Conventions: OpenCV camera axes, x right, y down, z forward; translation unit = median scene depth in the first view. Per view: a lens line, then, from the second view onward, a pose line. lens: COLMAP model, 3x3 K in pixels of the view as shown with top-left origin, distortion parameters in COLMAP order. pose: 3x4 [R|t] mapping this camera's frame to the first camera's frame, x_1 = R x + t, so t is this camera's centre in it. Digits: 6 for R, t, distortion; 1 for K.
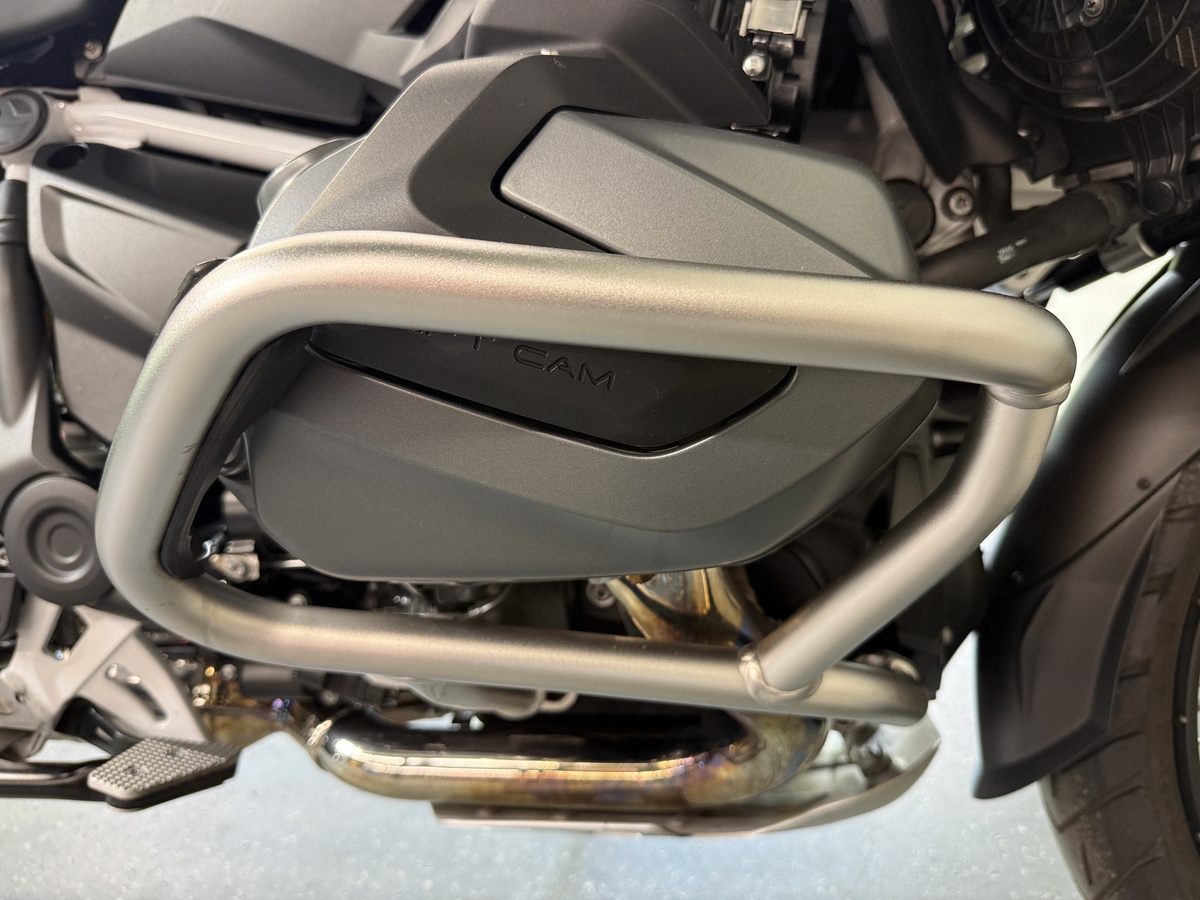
lens RADIAL K [[836.4, 0, 600.2], [0, 836.4, 499.7], [0, 0, 1]] dist [0.021728, -0.034844]
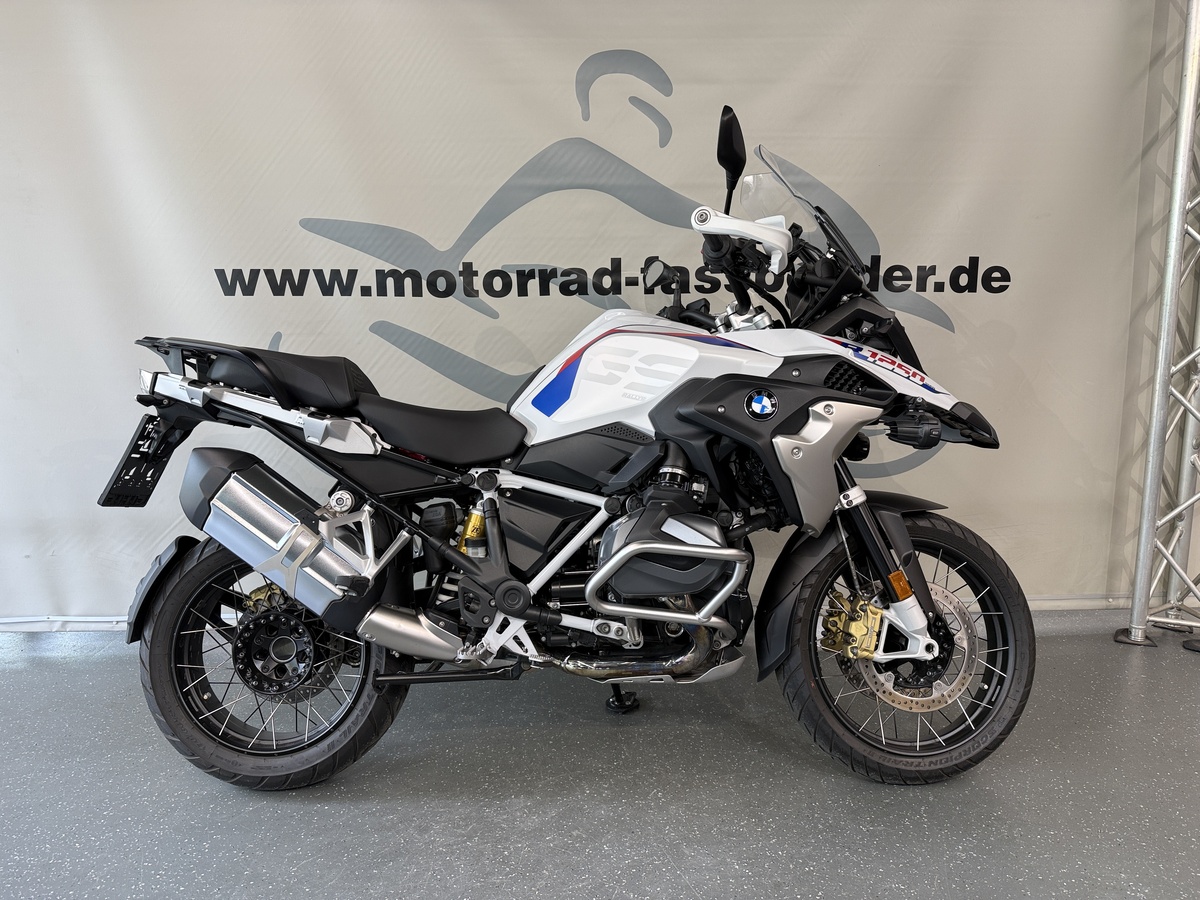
lens RADIAL K [[828.7, 0, 594.7], [0, 828.7, 473.4], [0, 0, 1]] dist [0.032433, -0.041134]
pose [[0.989220, 0.009161, 0.146151, -0.791258], [0.017456, 0.983548, -0.179801, 0.169452], [-0.145394, 0.180414, 0.972785, -2.632061]]
